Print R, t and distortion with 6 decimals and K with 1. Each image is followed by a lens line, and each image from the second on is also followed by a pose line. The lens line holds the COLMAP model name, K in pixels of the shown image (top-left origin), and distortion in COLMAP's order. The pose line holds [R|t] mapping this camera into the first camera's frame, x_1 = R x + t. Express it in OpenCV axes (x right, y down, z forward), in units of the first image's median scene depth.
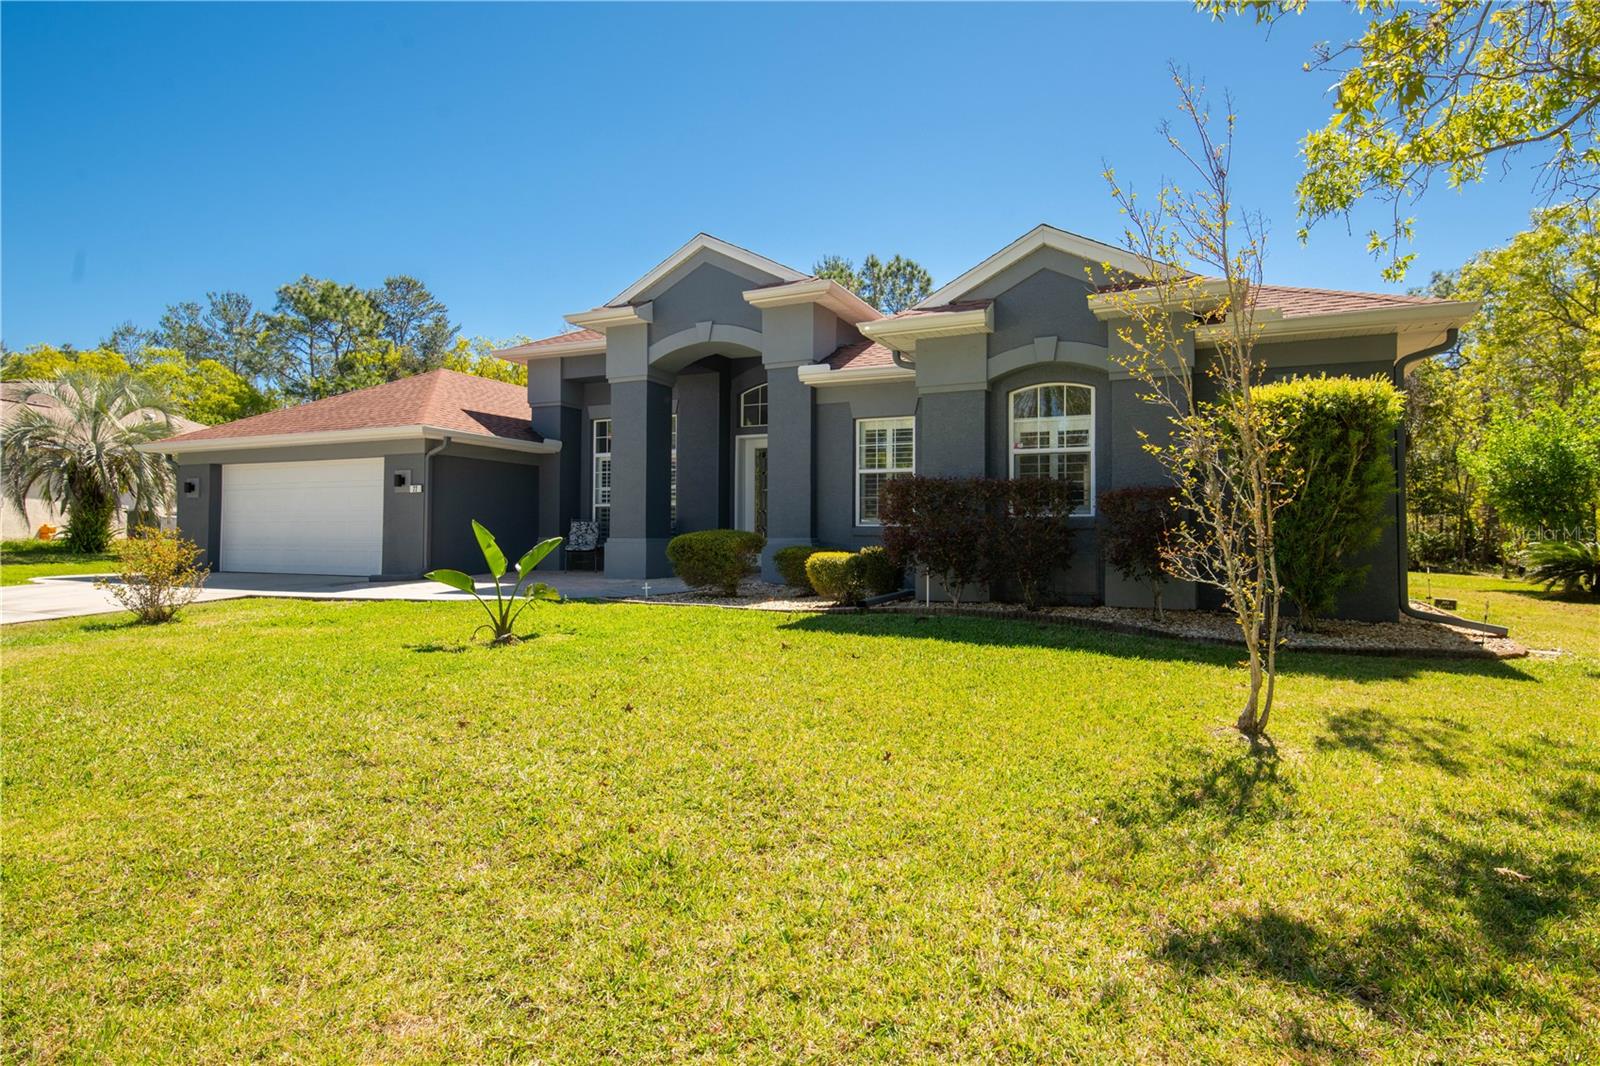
lens RADIAL K [[854.1, 0, 796.5], [0, 854.1, 539.5], [0, 0, 1]] dist [0.002493, 0.000317]
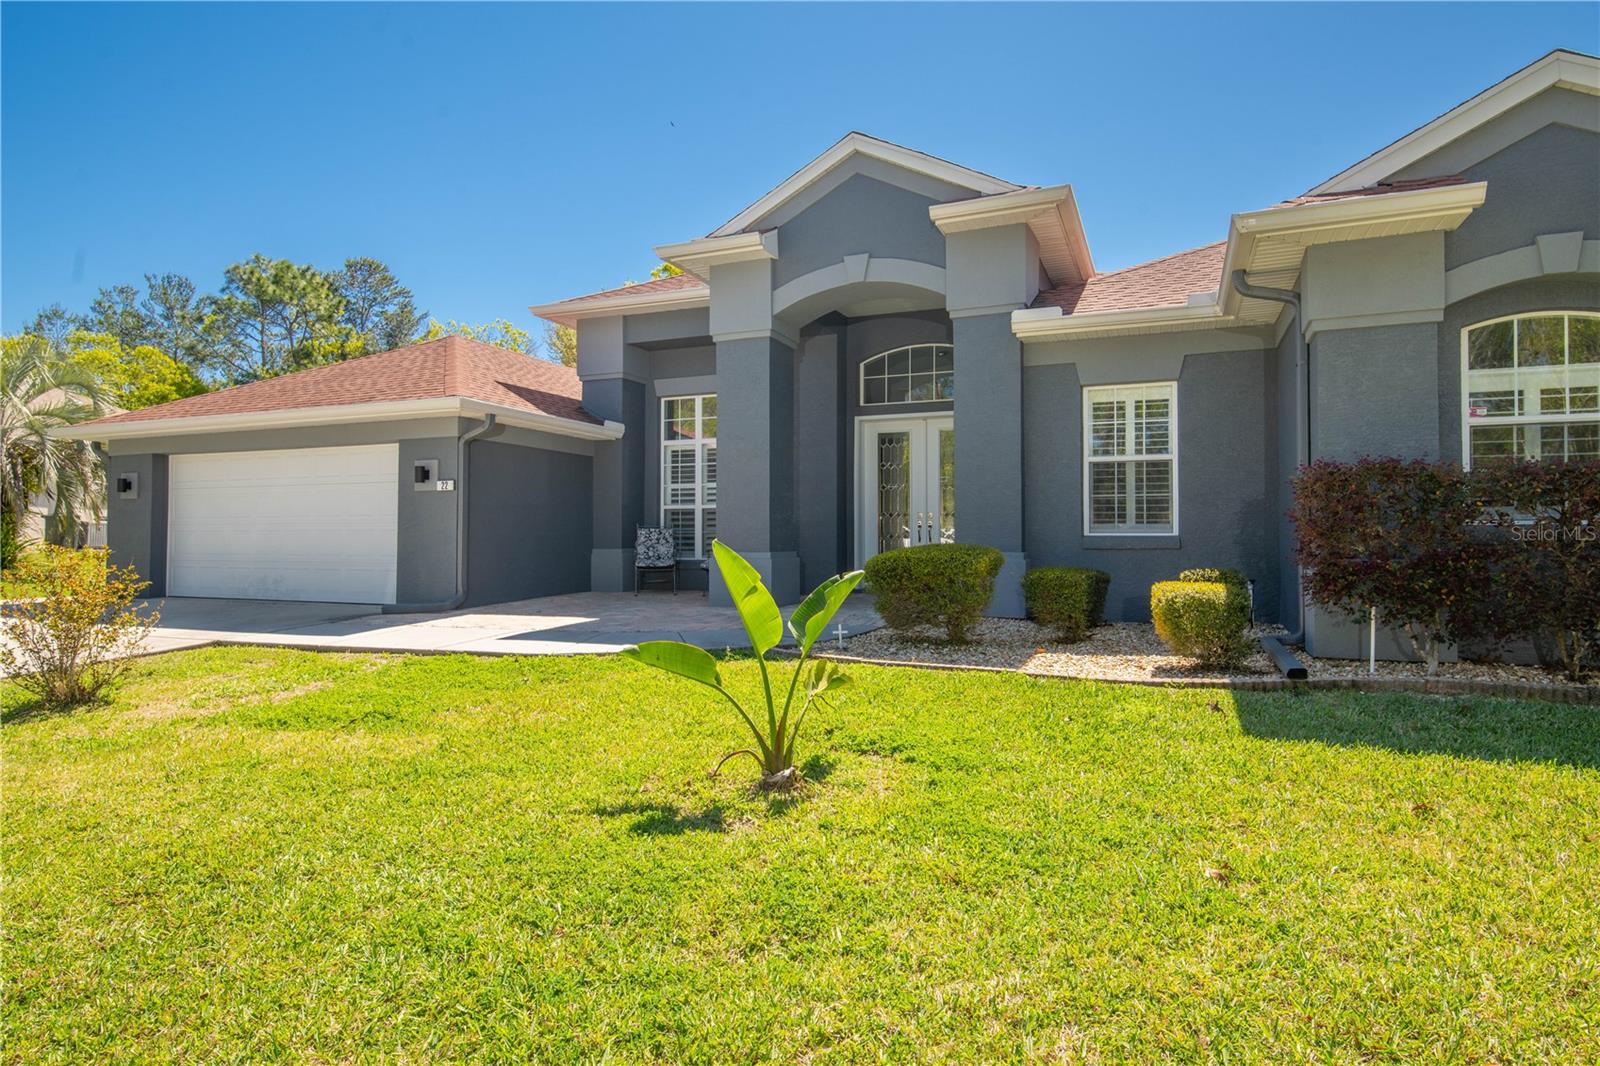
lens RADIAL K [[867.8, 0, 800.0], [0, 867.8, 533.0], [0, 0, 1]] dist [0.001719, -0.000546]
pose [[0.998996, -0.004116, 0.044619, -0.155774], [0.004515, 0.999951, -0.008842, -0.009578], [-0.044580, 0.009035, 0.998965, 0.217911]]
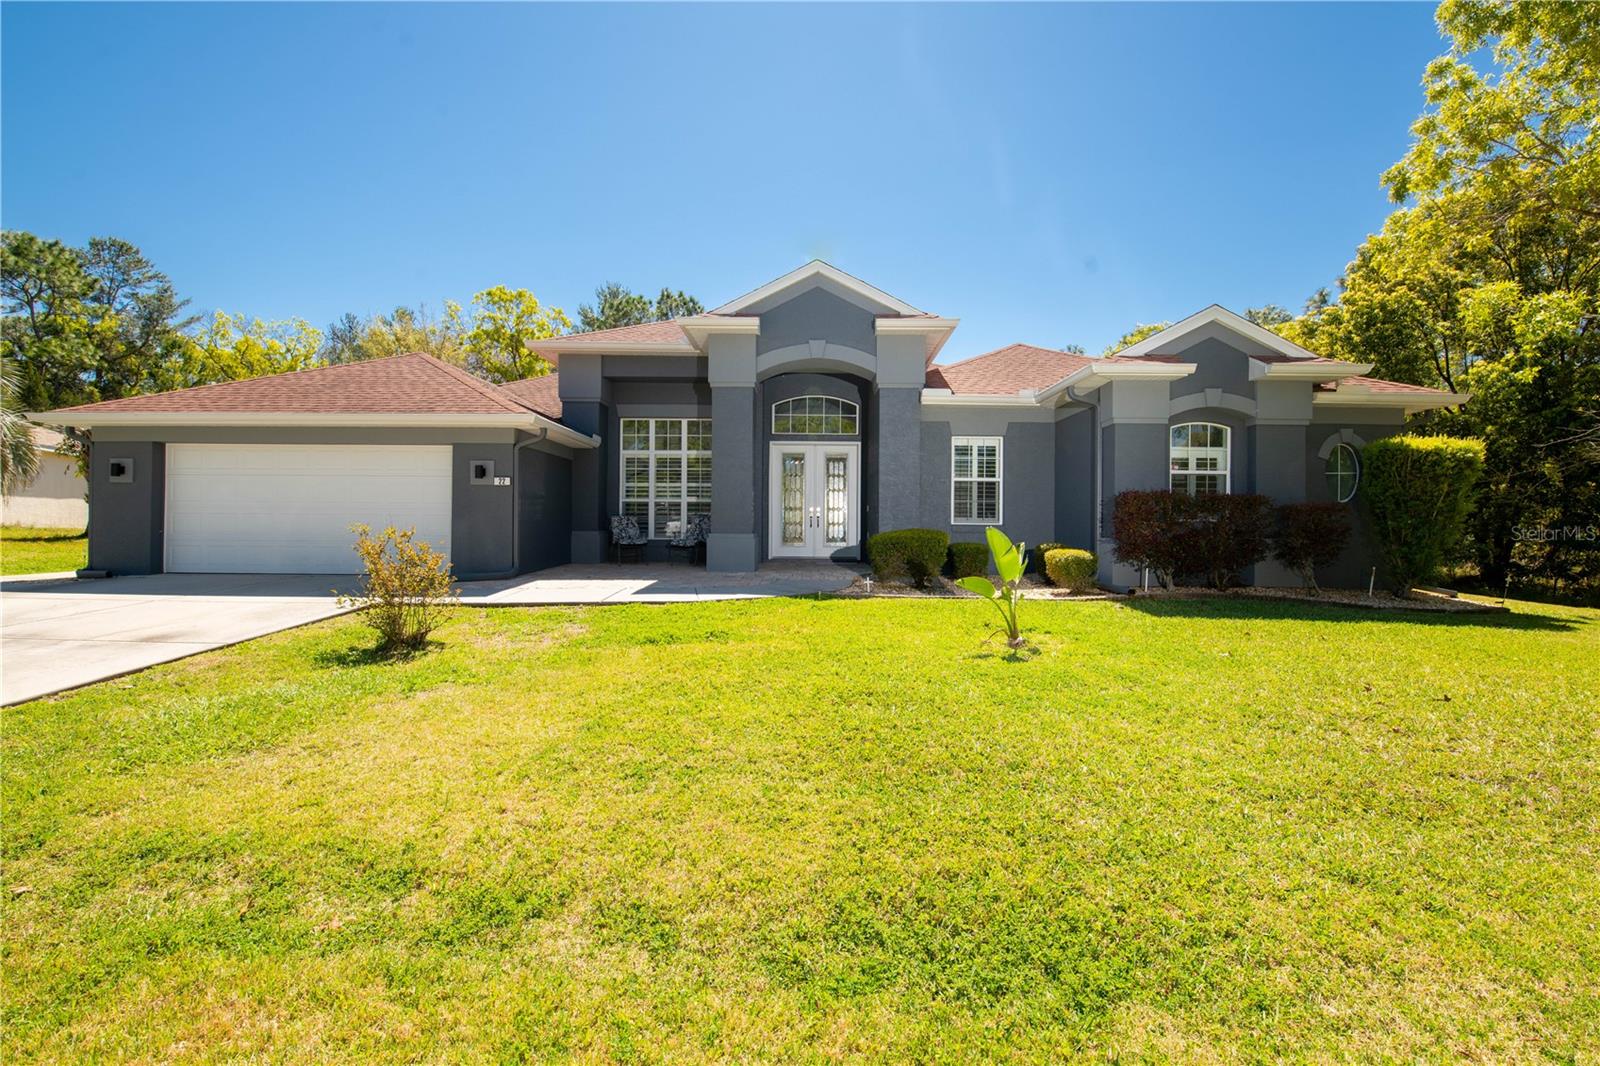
lens RADIAL K [[681.6, 0, 800.0], [0, 681.6, 533.0], [0, 0, 1]] dist [-0.001732, -0.010276]
pose [[0.907768, -0.002347, 0.419465, -0.410381], [-0.002784, 0.999929, 0.011619, -0.010758], [-0.419462, -0.011715, 0.907697, 0.163115]]
